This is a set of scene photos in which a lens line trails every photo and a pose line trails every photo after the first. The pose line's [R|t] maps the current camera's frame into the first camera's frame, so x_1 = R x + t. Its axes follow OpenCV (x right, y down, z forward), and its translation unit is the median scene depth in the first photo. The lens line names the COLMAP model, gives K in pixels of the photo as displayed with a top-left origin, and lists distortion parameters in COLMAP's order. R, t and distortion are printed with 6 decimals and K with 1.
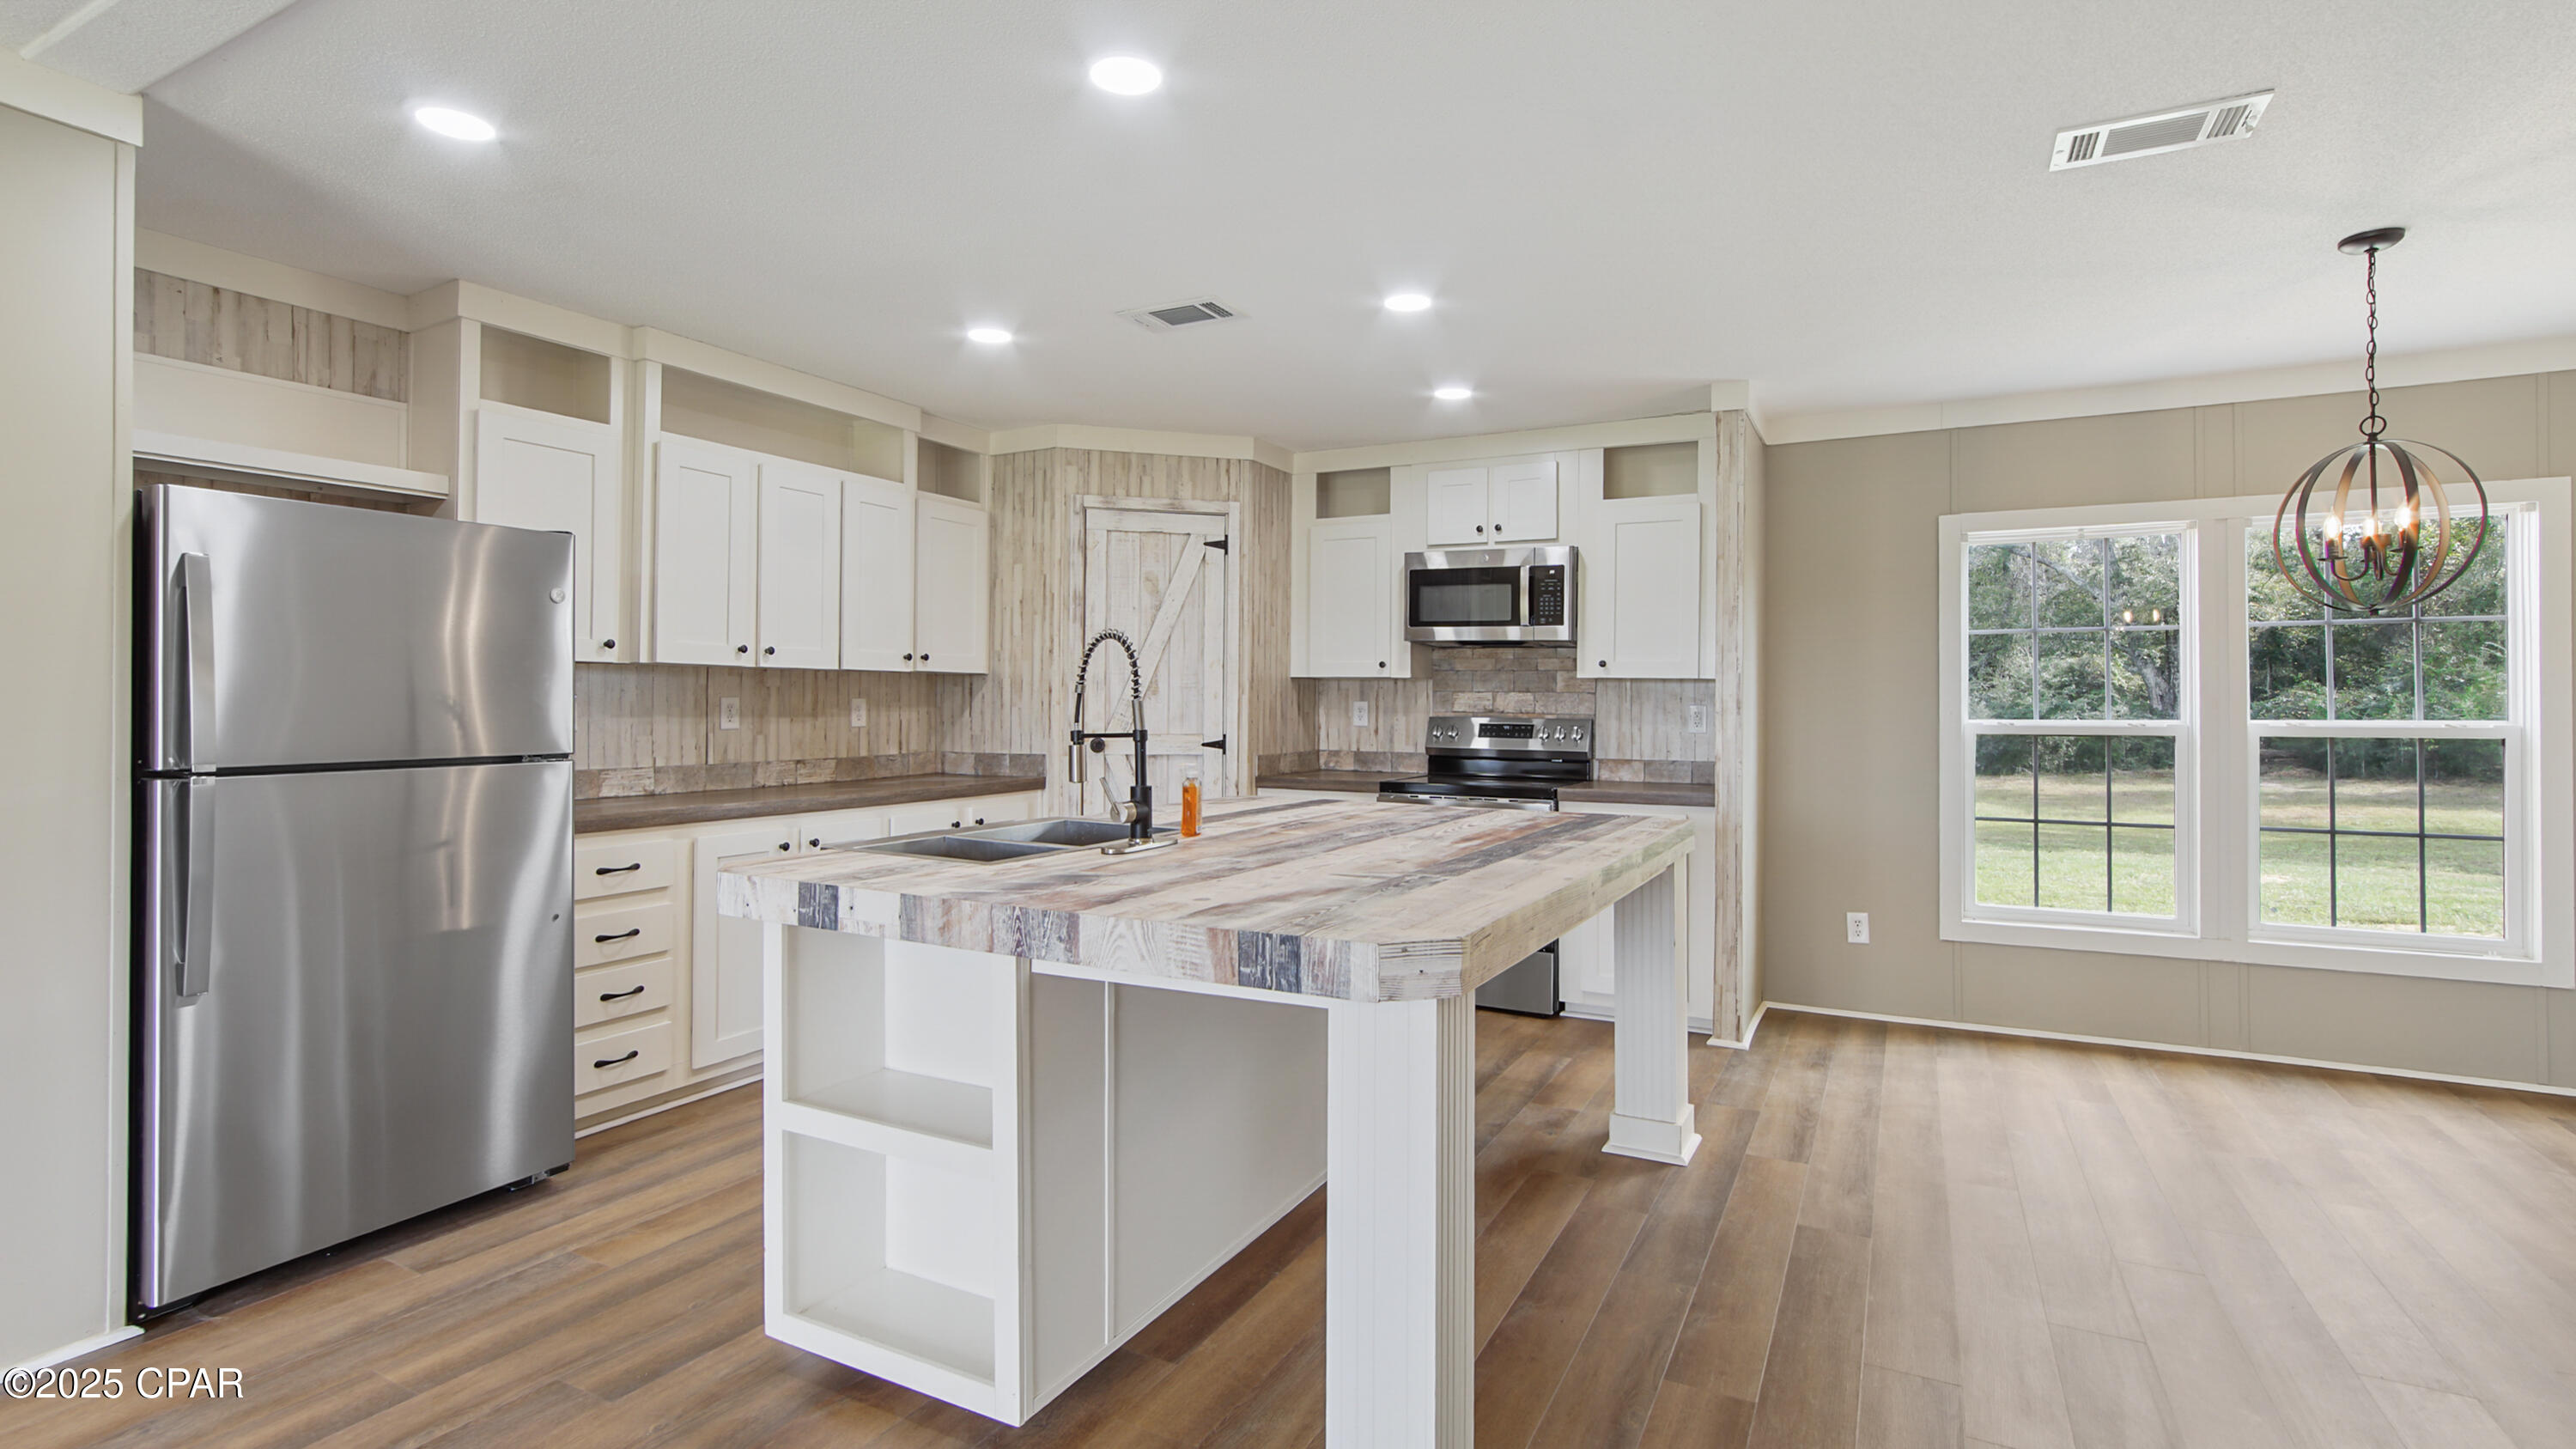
lens RADIAL K [[1196.5, 0, 1285.3], [0, 1196.5, 683.5], [0, 0, 1]] dist [-0.009267, 0.003002]
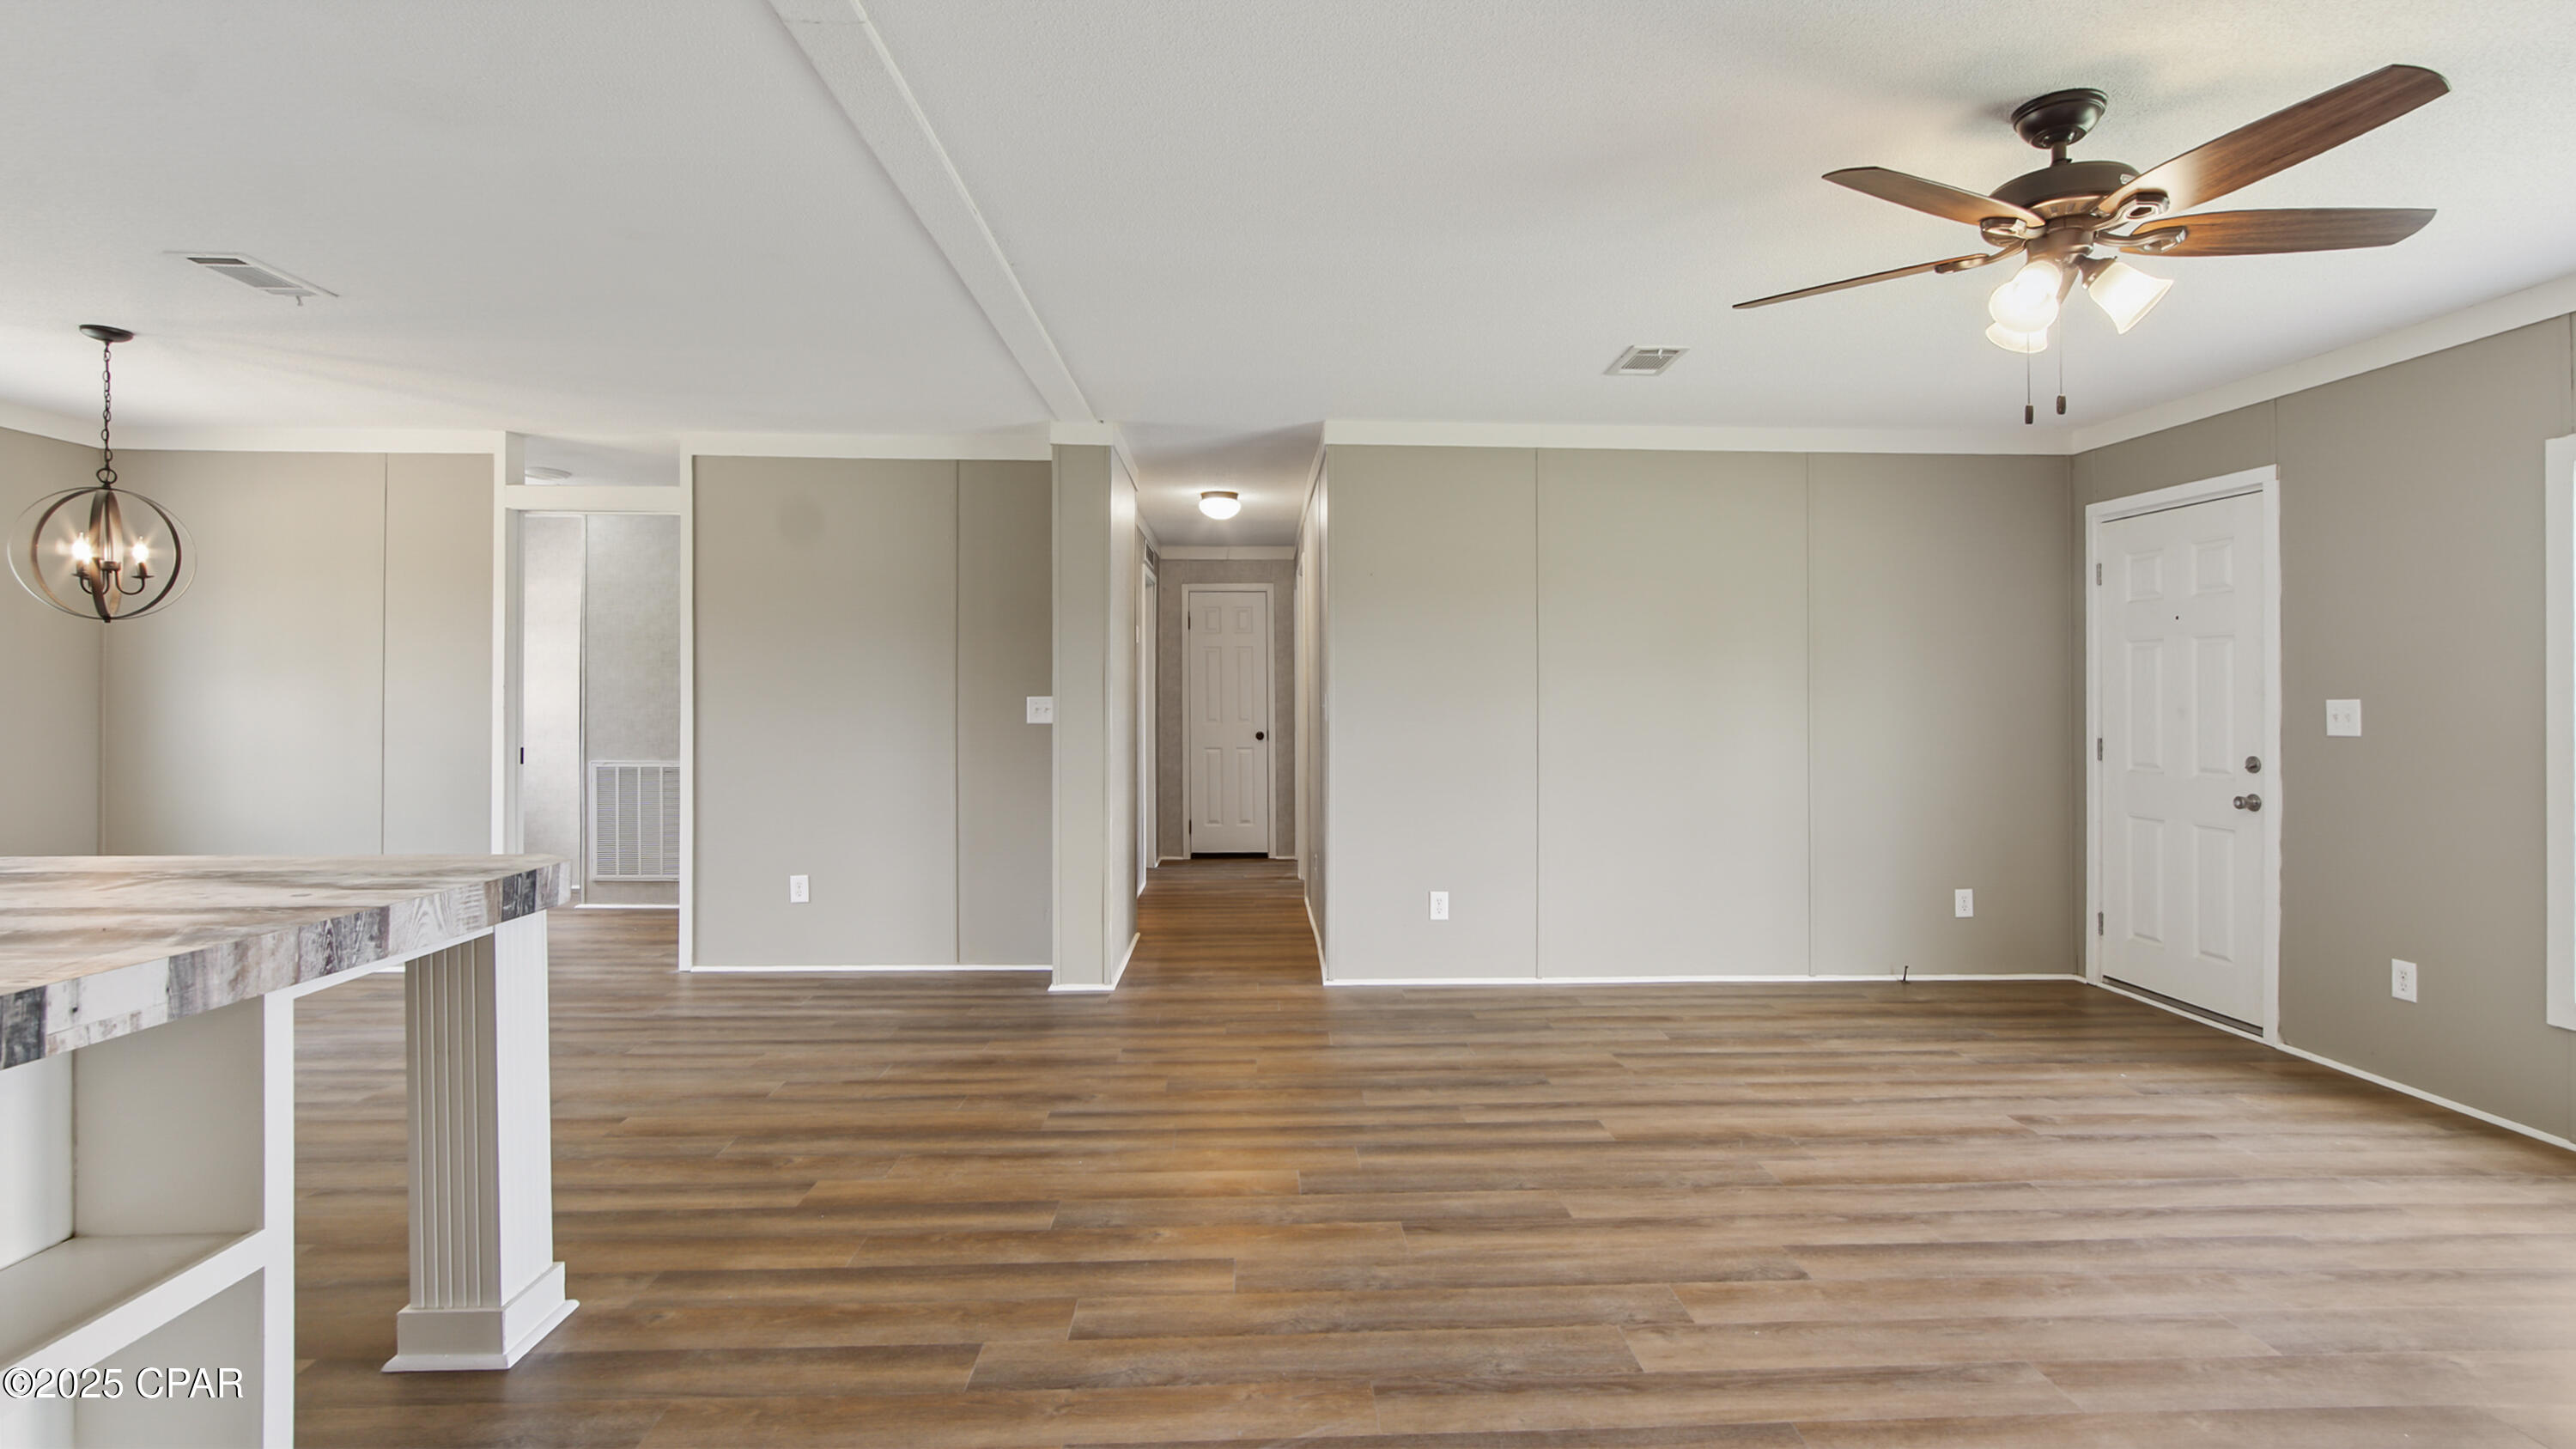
lens RADIAL K [[1196.5, 0, 1350.5], [0, 1196.5, 681.4], [0, 0, 1]] dist [-0.009267, 0.003002]
pose [[-0.545115, 0.005490, 0.838343, -0.558620], [-0.023728, 0.999477, -0.021973, 0.003042], [-0.838025, -0.031871, -0.544700, 0.337578]]
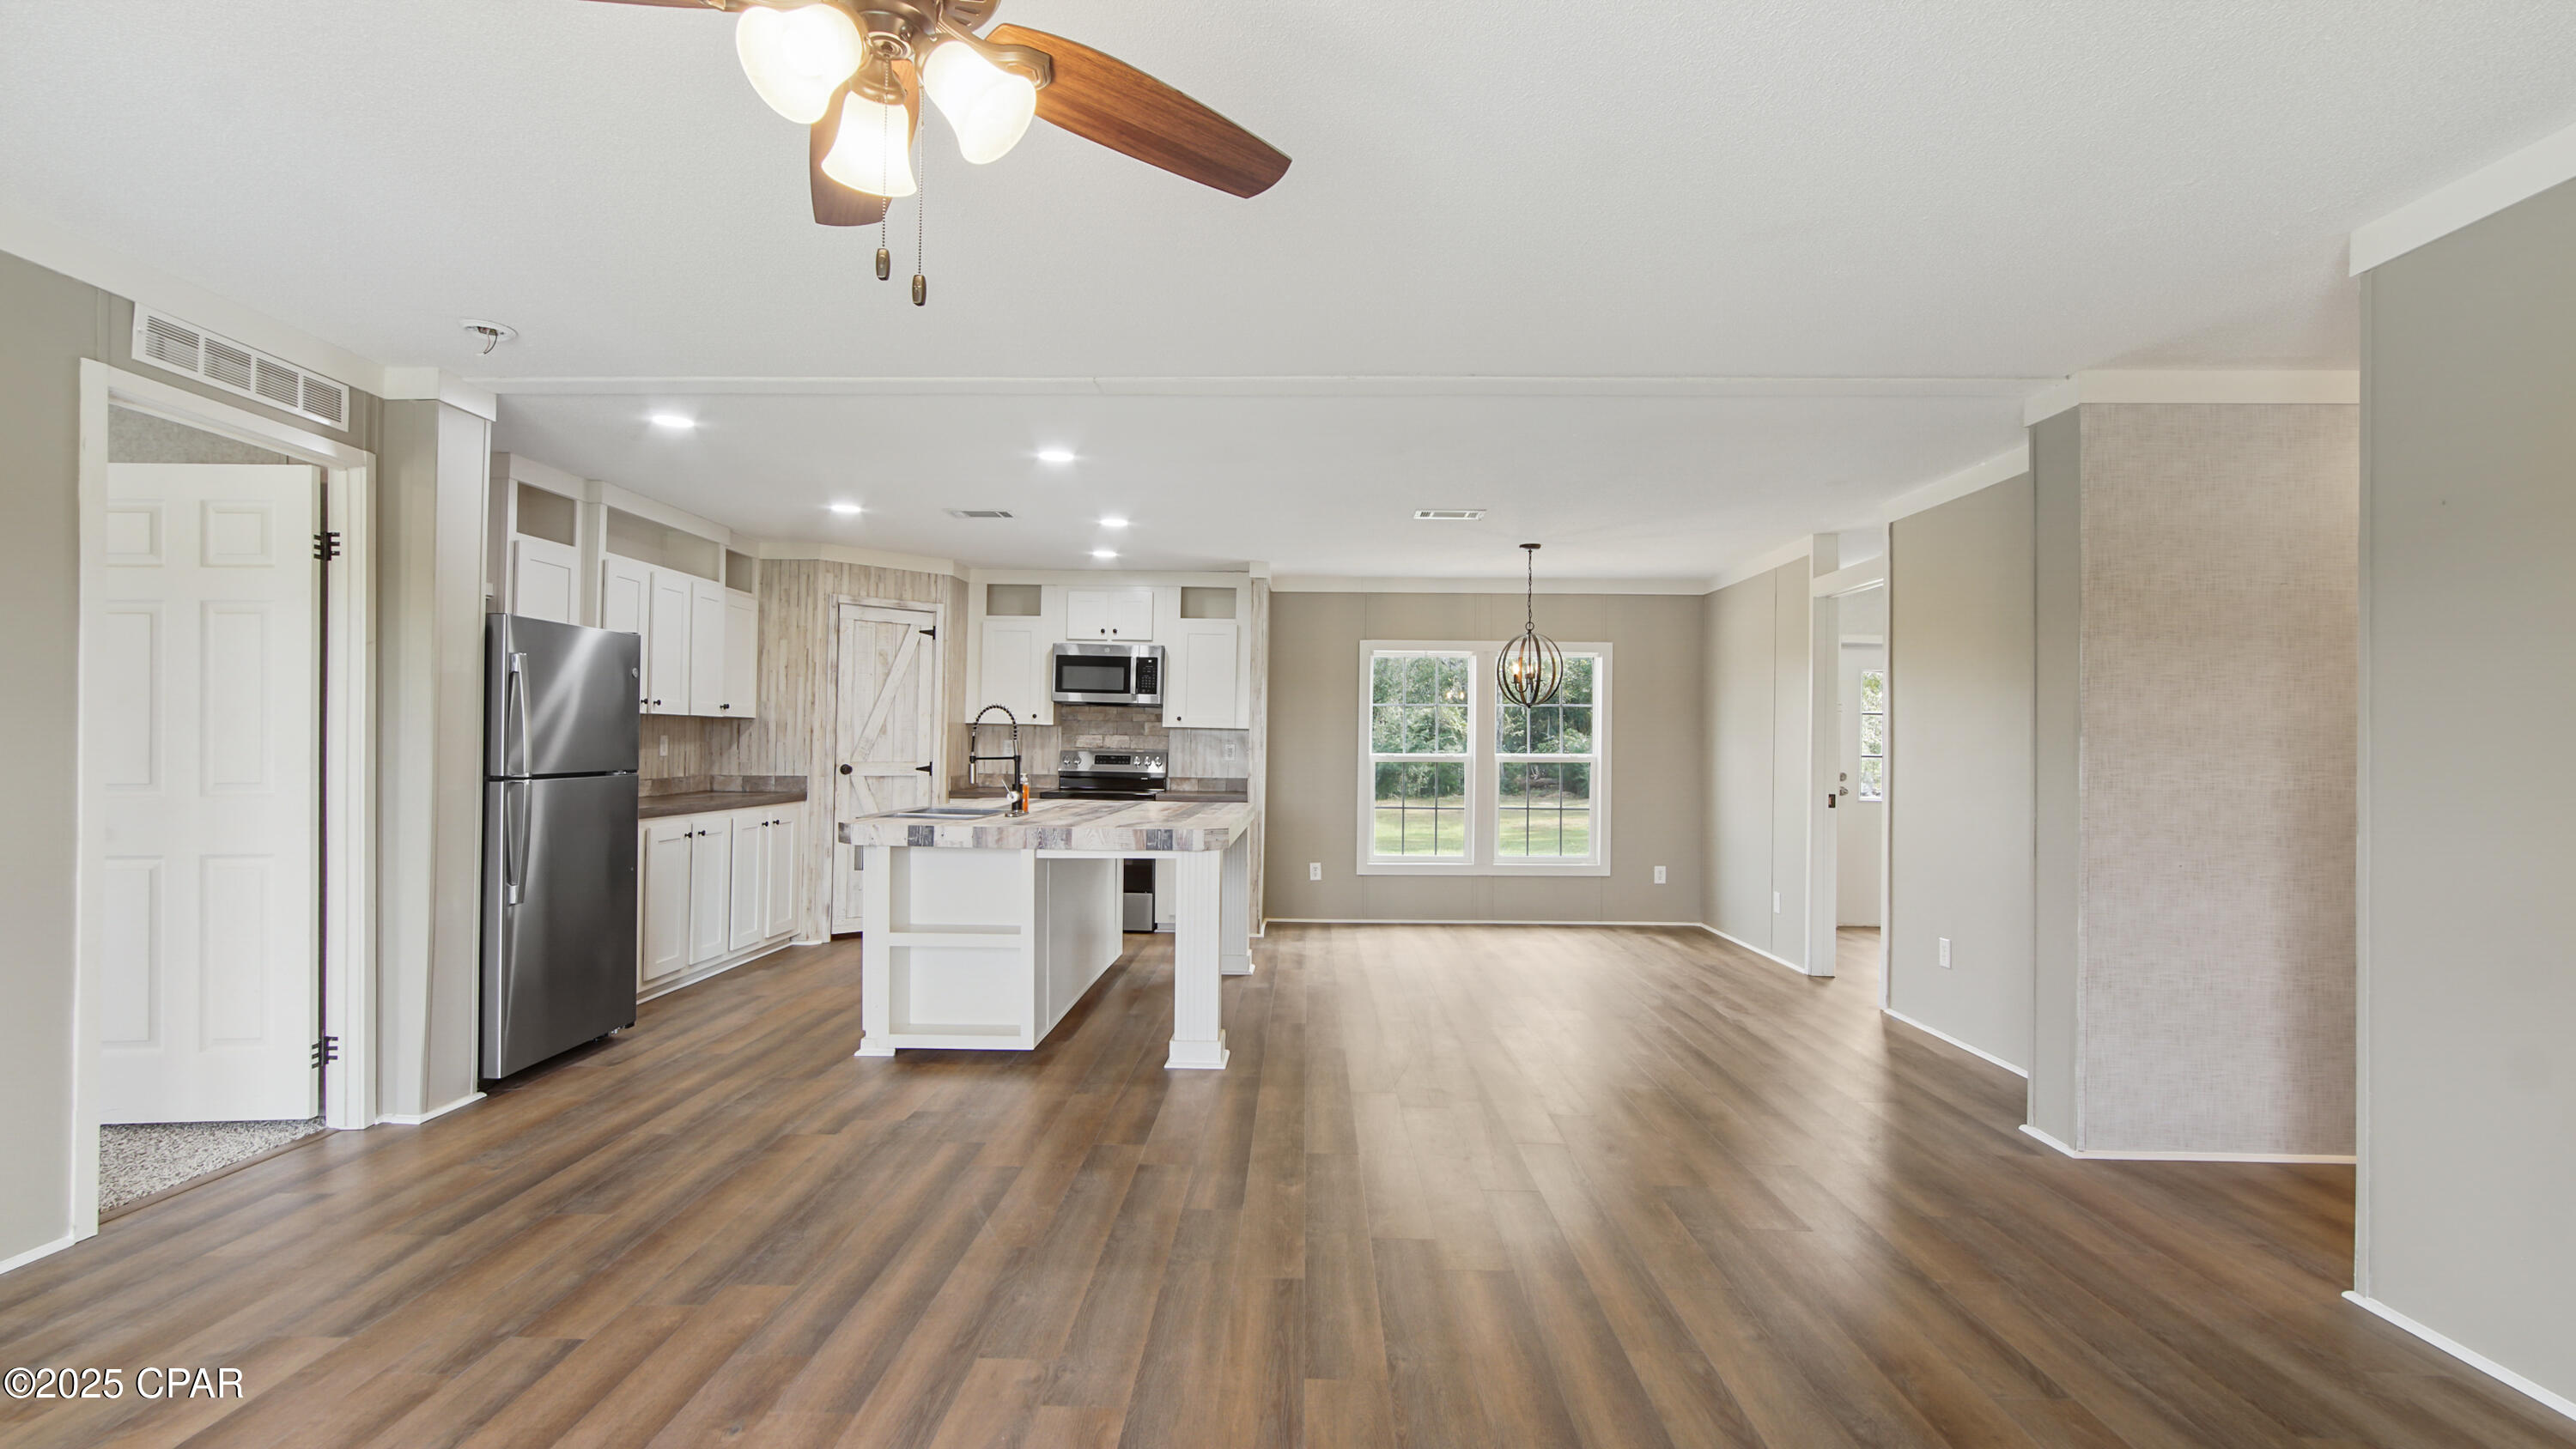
lens RADIAL K [[1196.1, 0, 1289.7], [0, 1196.1, 724.9], [0, 0, 1]] dist [-0.009267, 0.003002]
pose [[0.892454, 0.013448, 0.450937, -0.340825], [-0.015225, 0.999884, 0.000314, -0.010800], [-0.450881, -0.007146, 0.892556, -0.536569]]
